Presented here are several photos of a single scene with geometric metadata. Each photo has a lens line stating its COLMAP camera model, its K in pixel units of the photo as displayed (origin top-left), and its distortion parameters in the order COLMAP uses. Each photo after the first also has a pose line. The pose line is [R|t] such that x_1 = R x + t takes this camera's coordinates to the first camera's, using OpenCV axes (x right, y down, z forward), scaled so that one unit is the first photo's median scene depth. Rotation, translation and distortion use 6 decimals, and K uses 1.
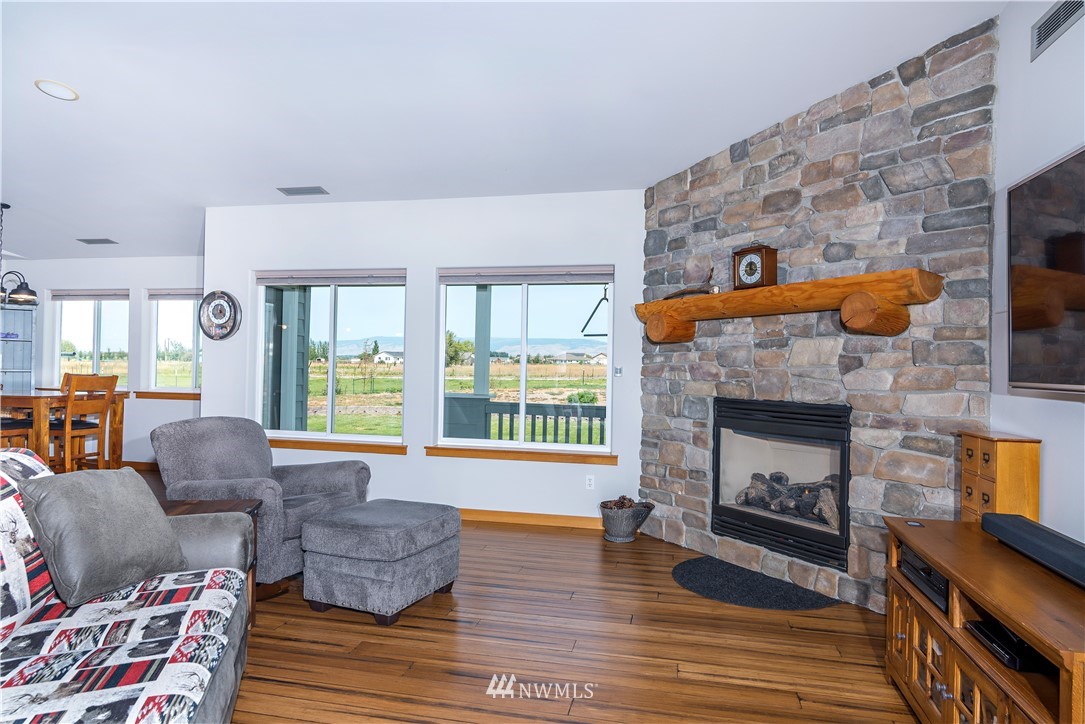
lens RADIAL K [[668.8, 0, 543.0], [0, 668.8, 364.7], [0, 0, 1]] dist [0.000905, 0.001087]
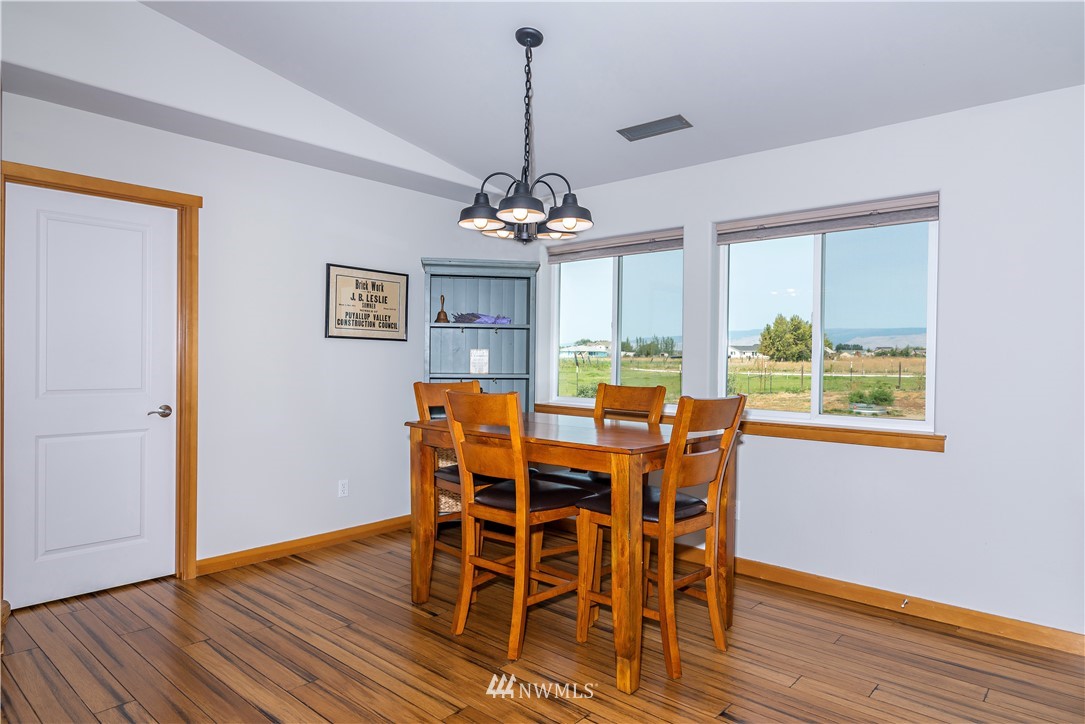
lens RADIAL K [[668.8, 0, 541.7], [0, 668.8, 361.7], [0, 0, 1]] dist [0.000905, 0.001087]
pose [[0.870416, -0.007401, -0.492262, -0.446418], [0.008987, 0.999959, 0.000857, -0.003983], [0.492236, -0.005170, 0.870447, 0.460854]]
